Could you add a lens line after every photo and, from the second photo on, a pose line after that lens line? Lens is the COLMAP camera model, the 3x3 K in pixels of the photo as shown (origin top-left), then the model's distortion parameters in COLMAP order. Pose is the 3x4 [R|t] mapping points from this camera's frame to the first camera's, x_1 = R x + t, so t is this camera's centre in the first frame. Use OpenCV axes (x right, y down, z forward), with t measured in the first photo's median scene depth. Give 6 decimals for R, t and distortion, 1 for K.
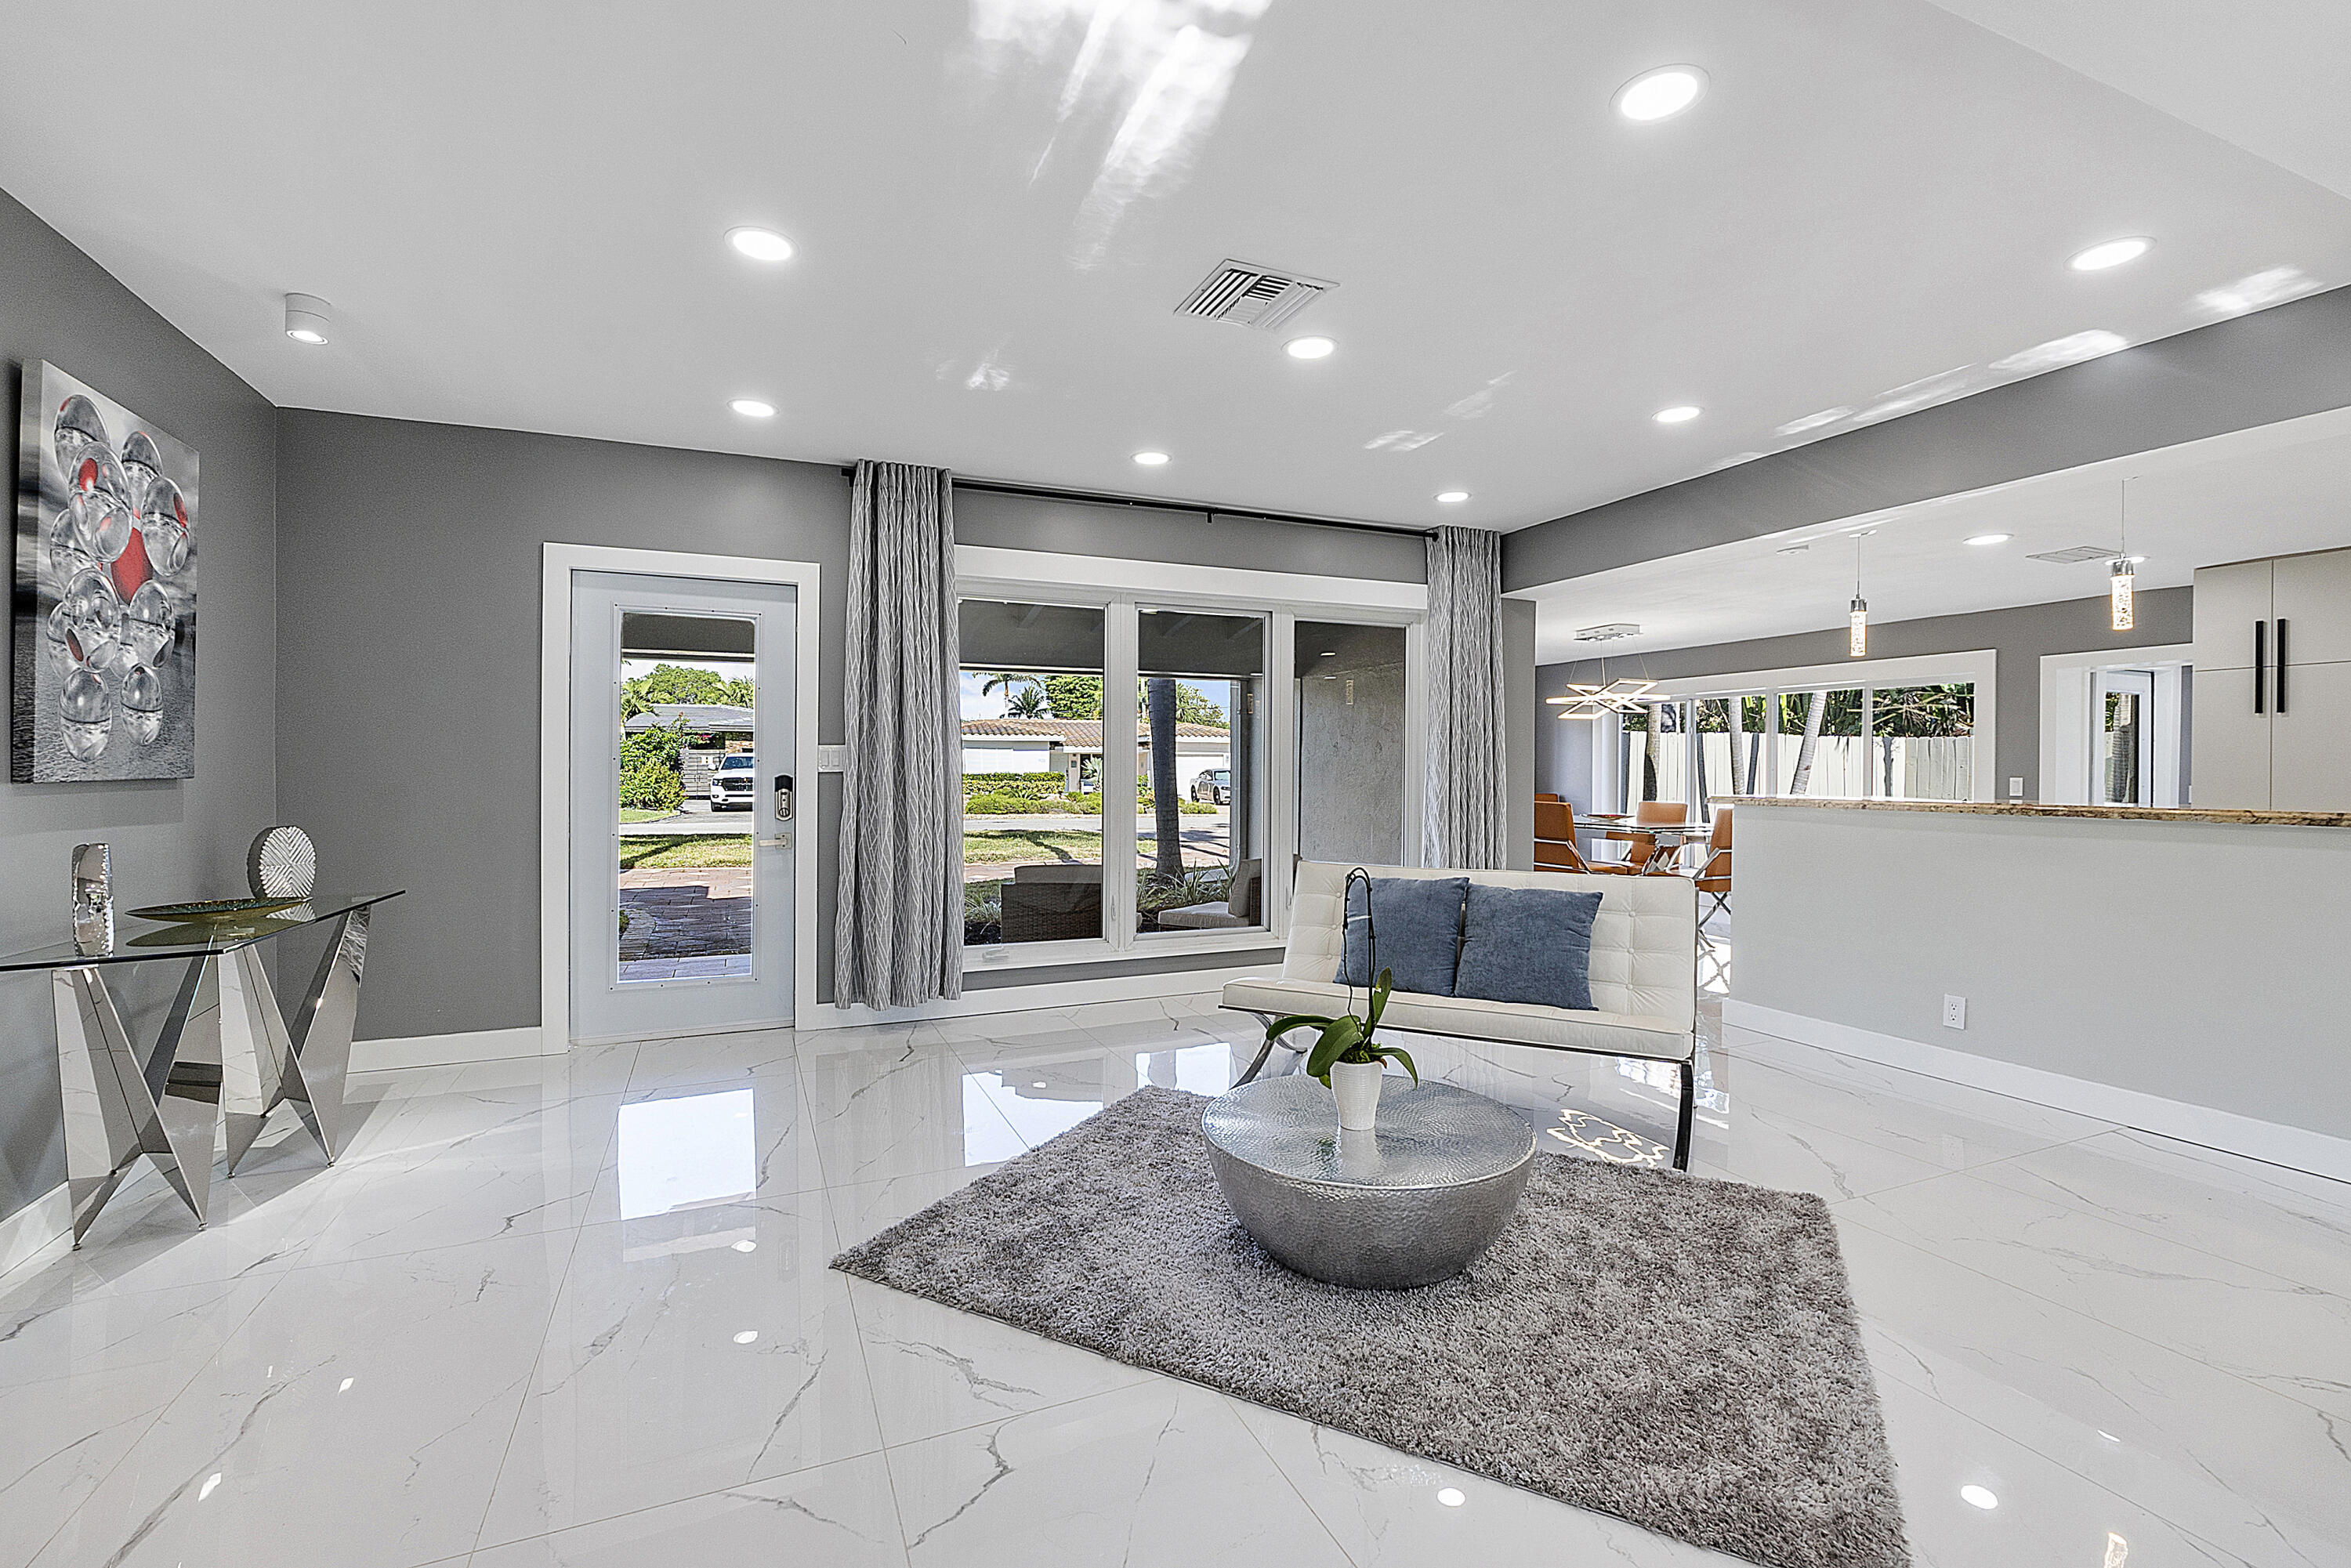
lens RADIAL K [[1034.1, 0, 1172.4], [0, 1034.1, 782.6], [0, 0, 1]] dist [0.000144, -0.000128]
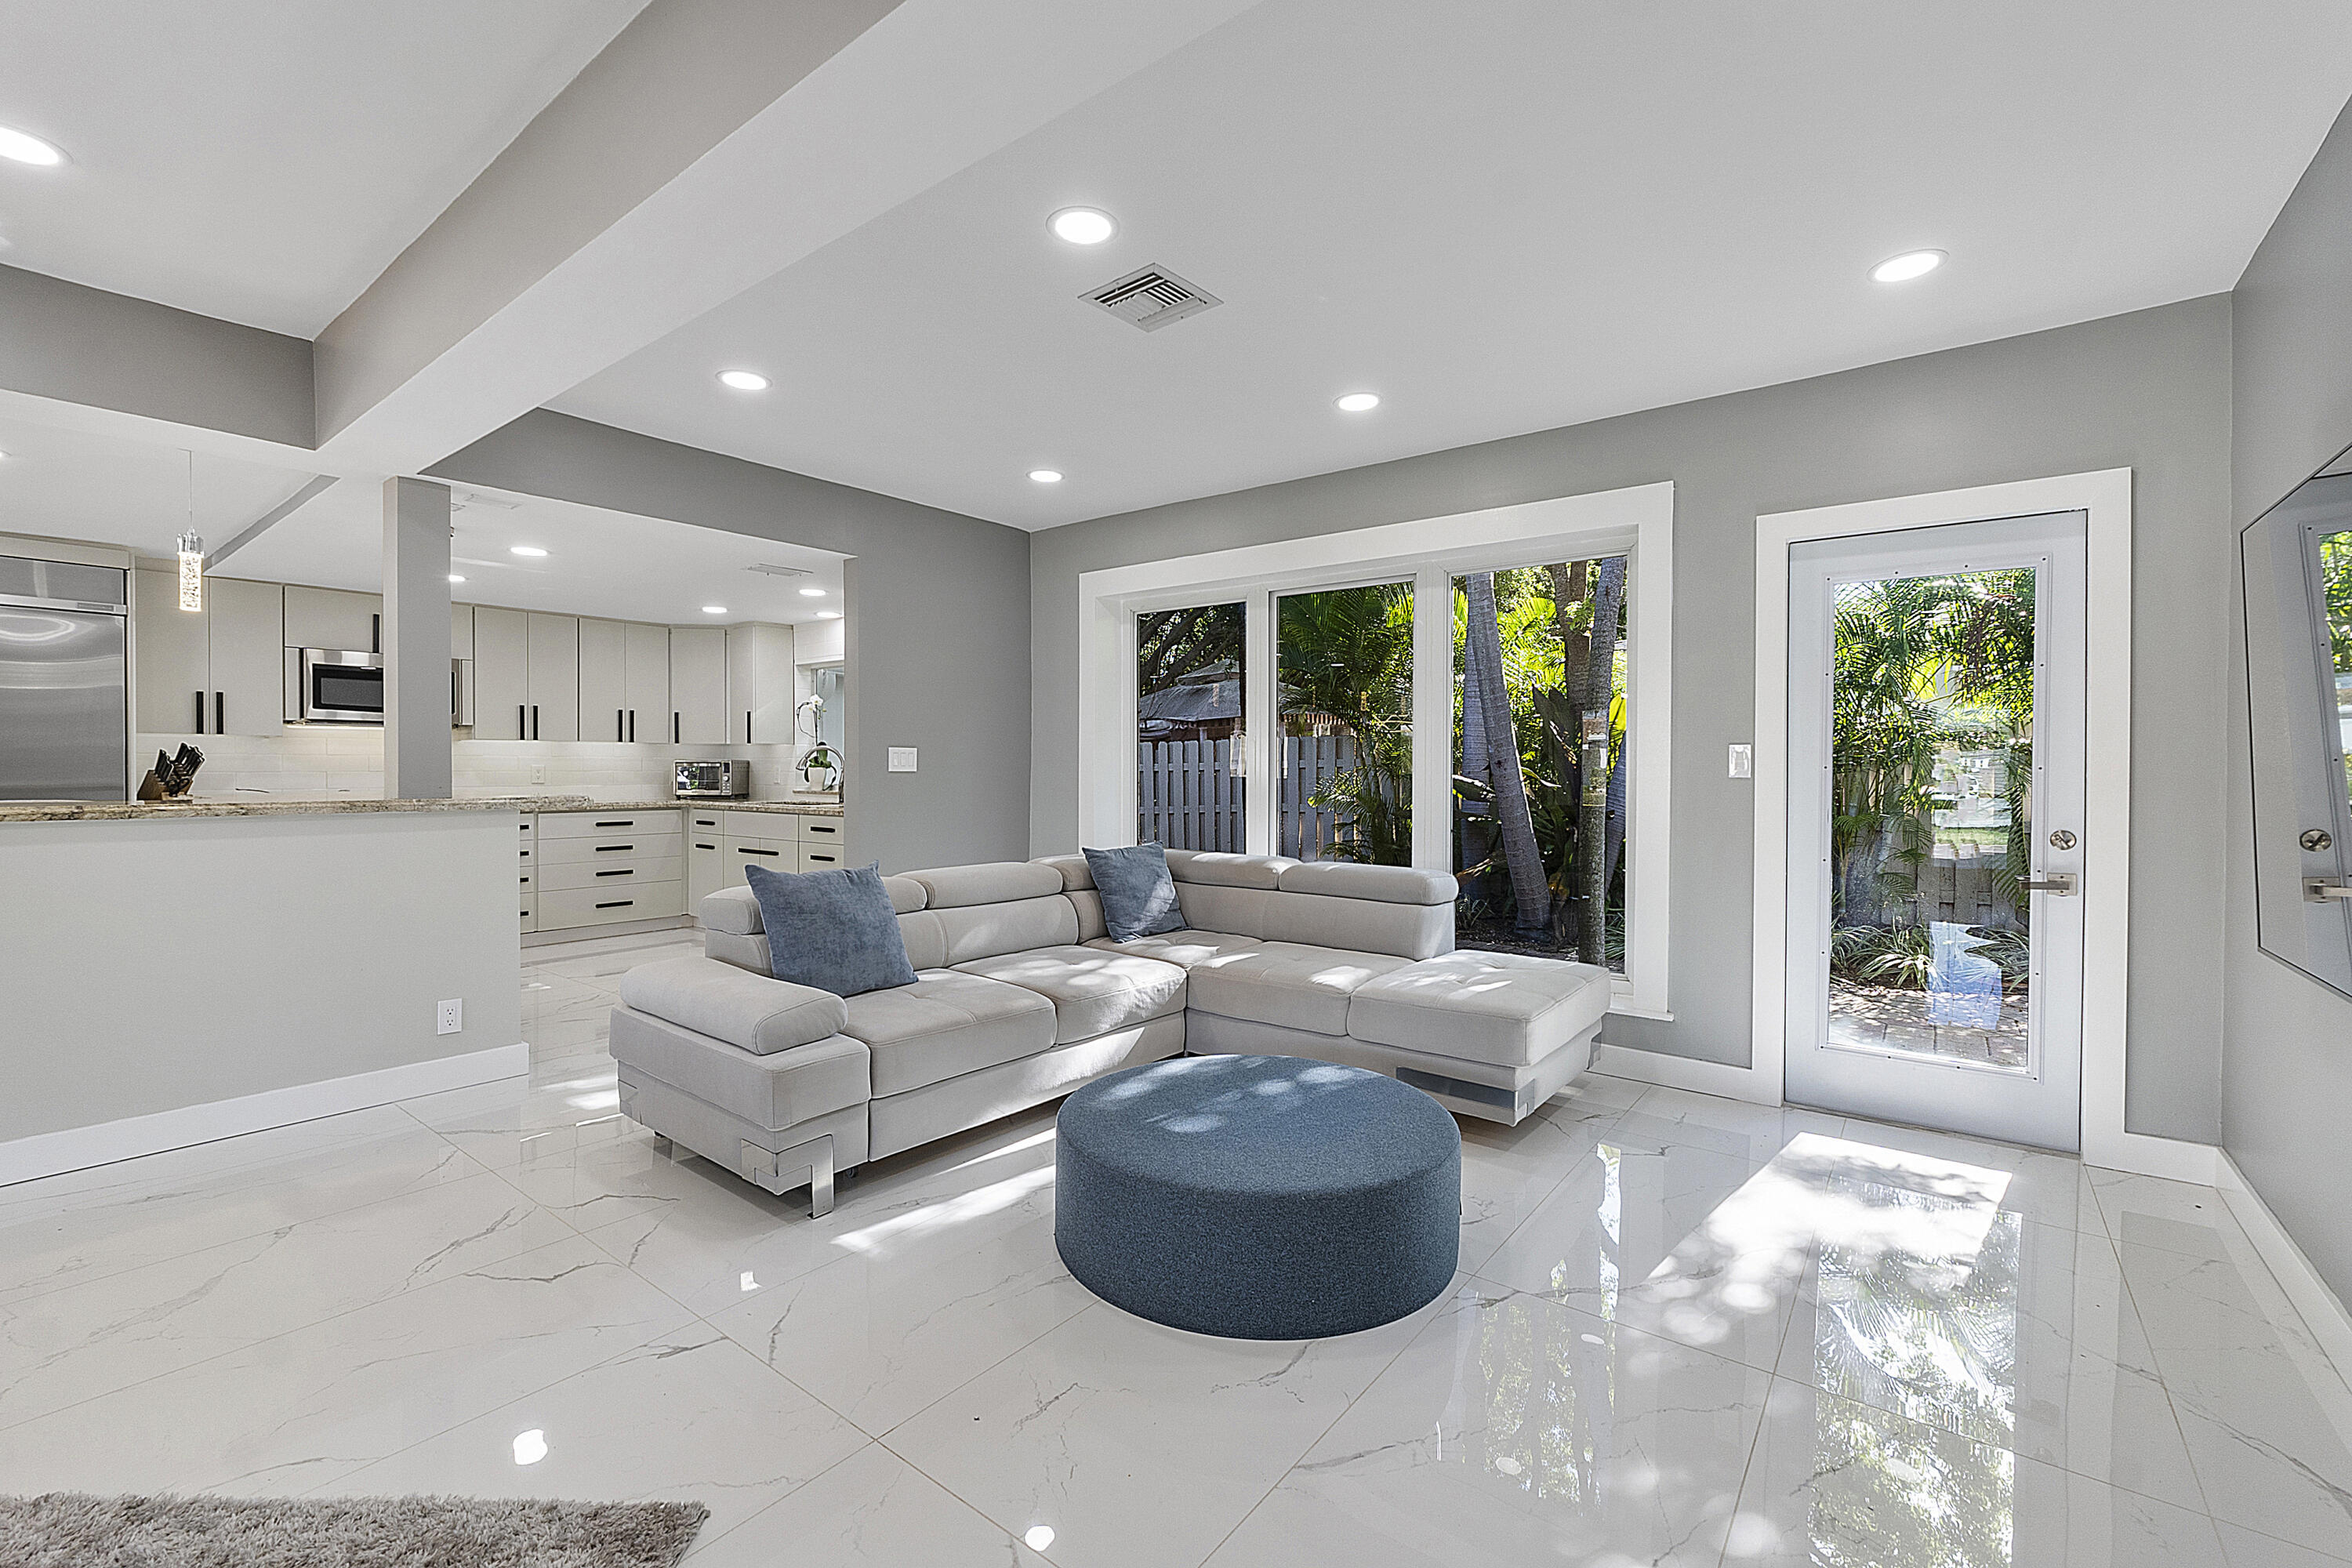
lens RADIAL K [[994.5, 0, 1173.8], [0, 994.5, 775.5], [0, 0, 1]] dist [-0.004781, -0.001394]
pose [[-0.485255, -0.010677, 0.874307, -0.143953], [0.008145, 0.999827, 0.016730, -0.004428], [-0.874335, 0.015239, -0.485084, 0.333668]]
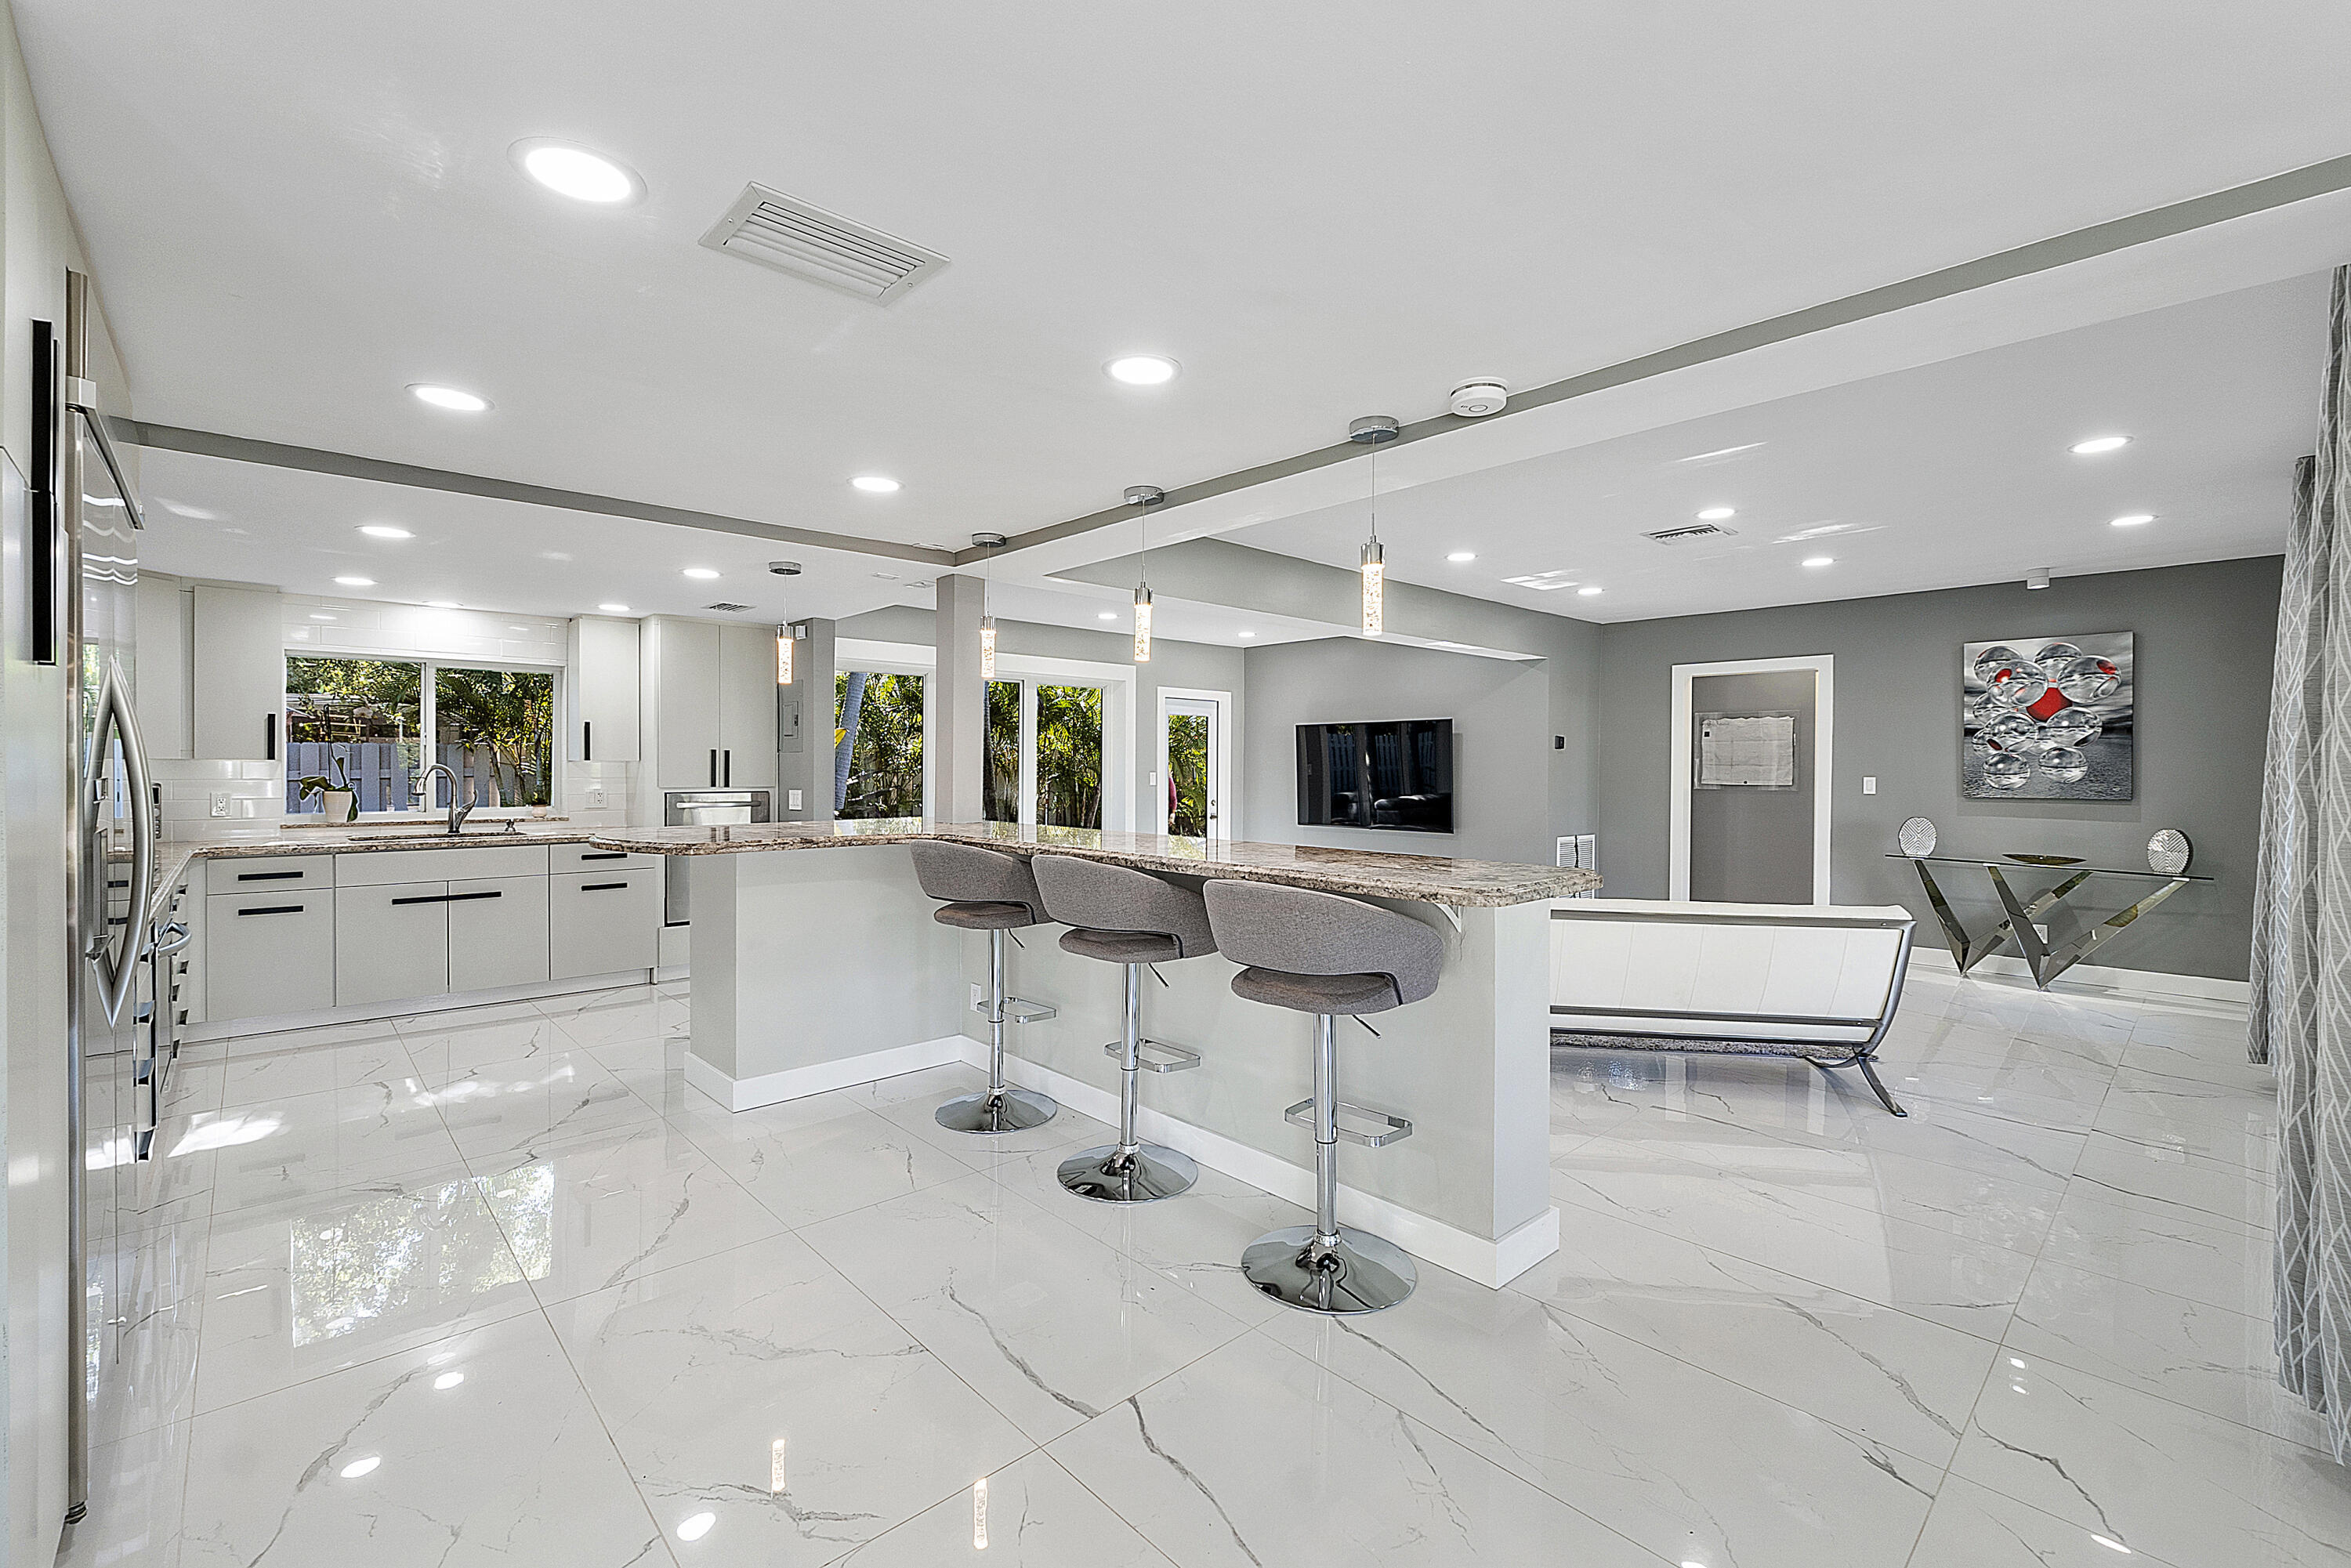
lens RADIAL K [[996.9, 0, 1172.4], [0, 996.9, 771.3], [0, 0, 1]] dist [-0.005544, -0.000578]
pose [[-0.942035, -0.004000, -0.335490, 0.949507], [-0.010380, 0.999798, 0.017226, -0.049302], [0.335354, 0.019710, -0.941886, 1.486148]]
